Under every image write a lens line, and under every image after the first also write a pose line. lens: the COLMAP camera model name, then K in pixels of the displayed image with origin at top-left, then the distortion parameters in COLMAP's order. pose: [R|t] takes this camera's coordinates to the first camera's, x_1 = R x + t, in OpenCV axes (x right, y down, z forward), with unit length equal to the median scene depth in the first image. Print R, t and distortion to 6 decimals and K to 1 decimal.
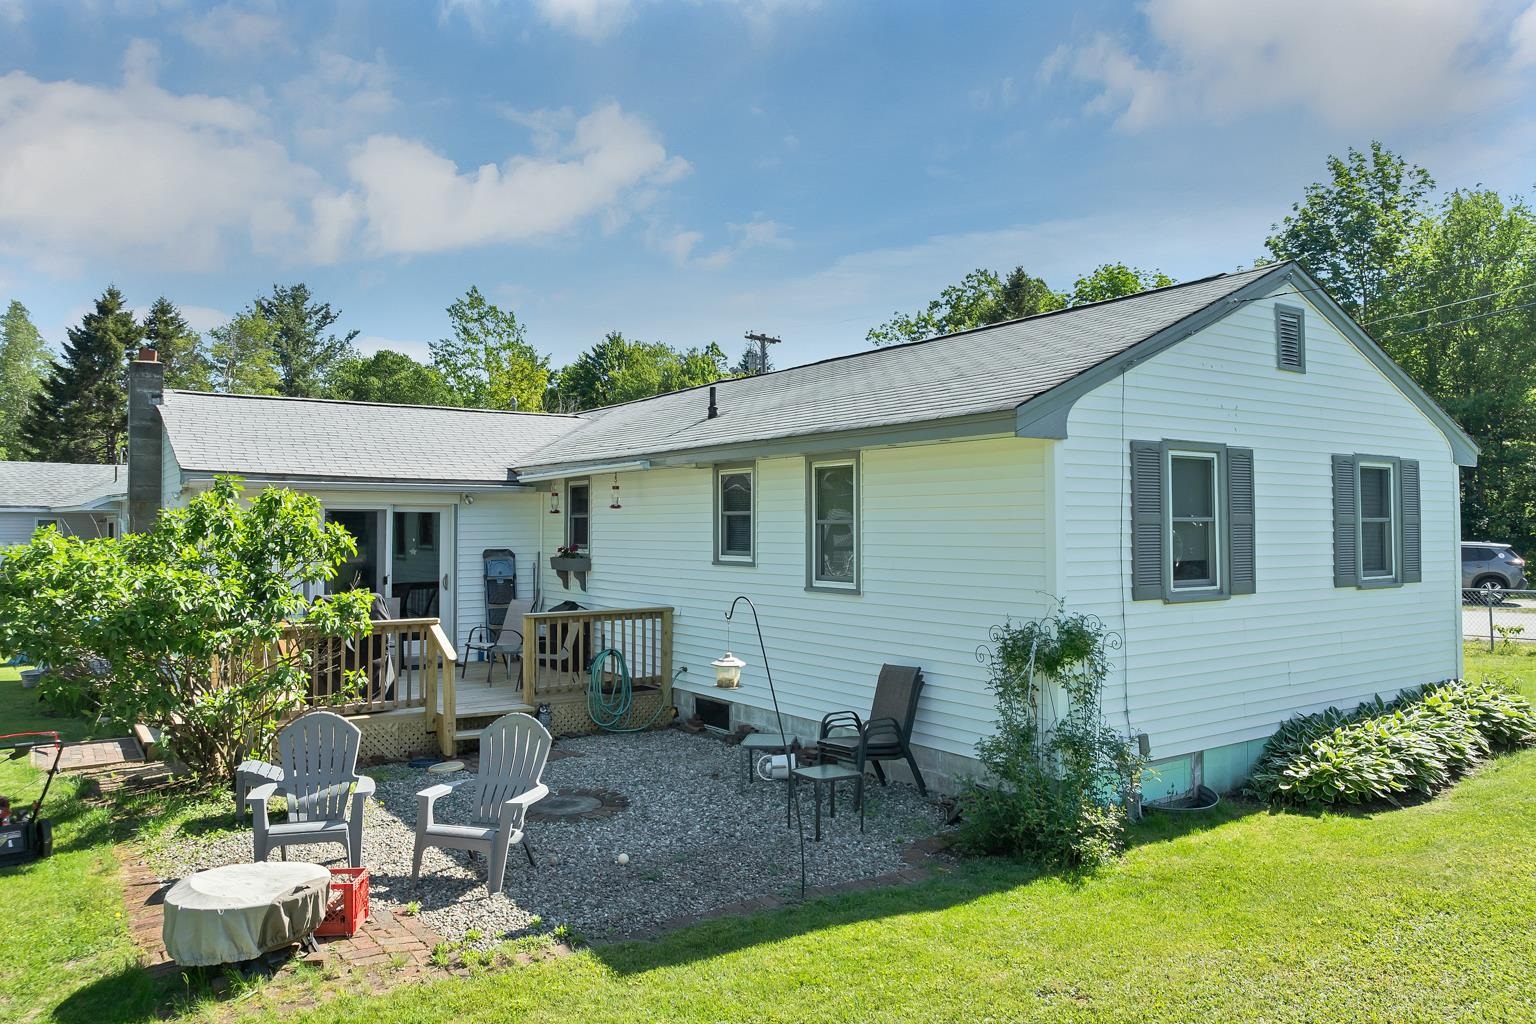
lens RADIAL K [[1106.2, 0, 768.0], [0, 1106.2, 512.0], [0, 0, 1]] dist [-0.033966, -0.006769]
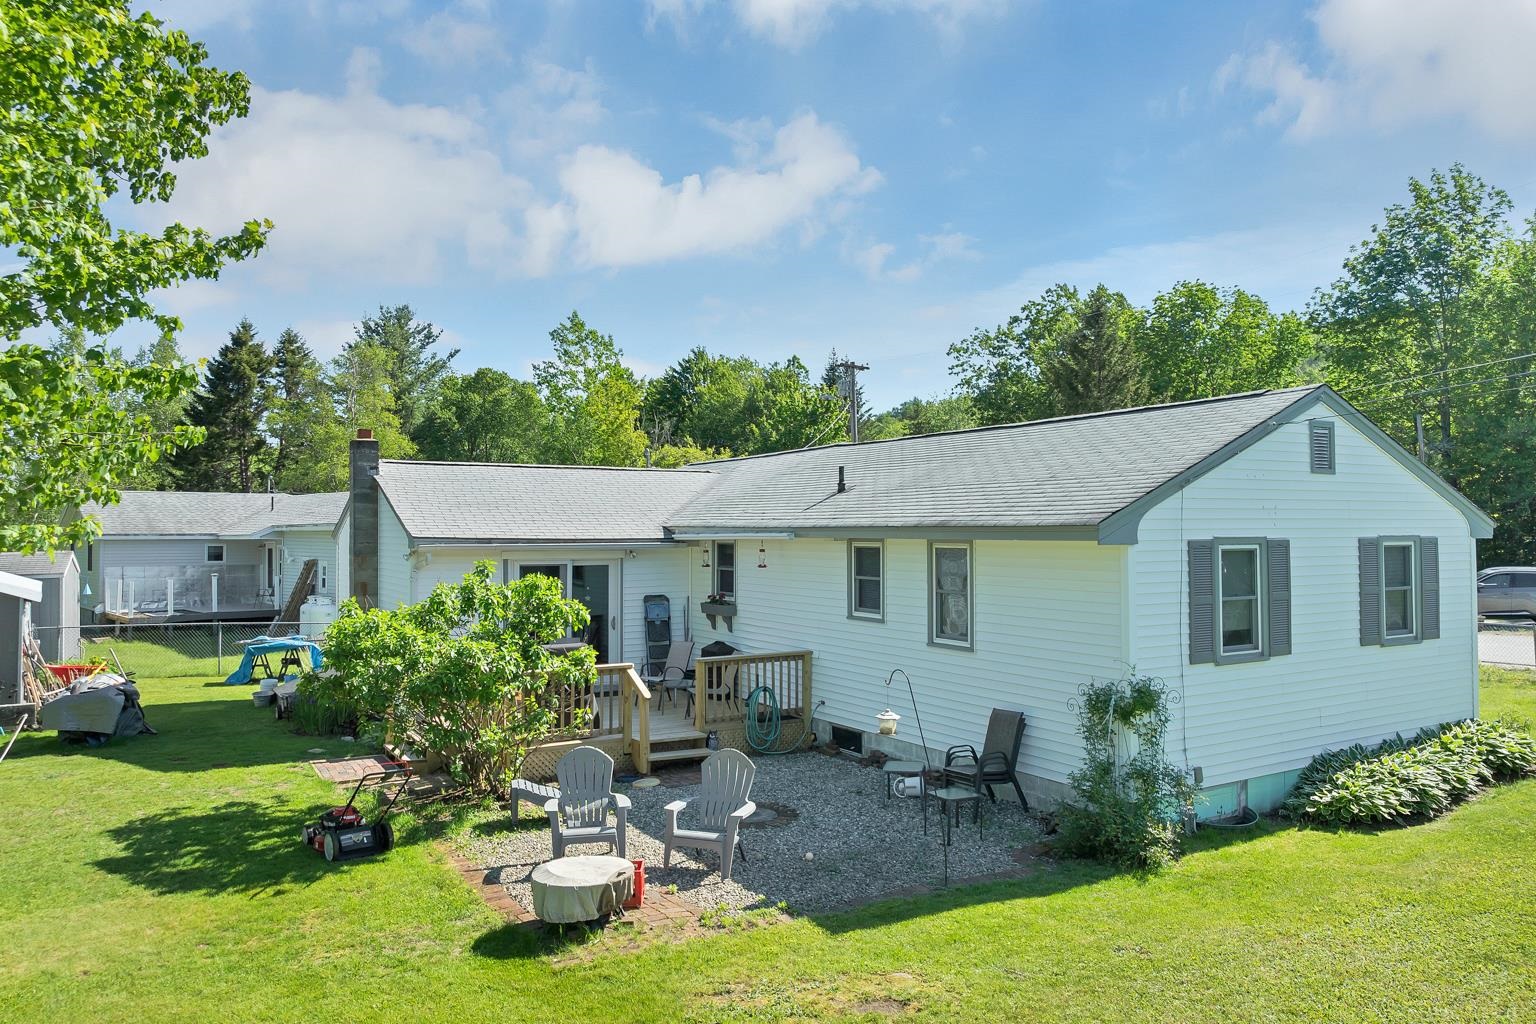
lens RADIAL K [[1112.1, 0, 768.0], [0, 1112.1, 512.0], [0, 0, 1]] dist [-0.030250, -0.005095]
pose [[0.997811, -0.002132, -0.066092, -0.071300], [0.002258, 0.999996, 0.001840, -0.093437], [0.066088, -0.001985, 0.997812, -0.303836]]
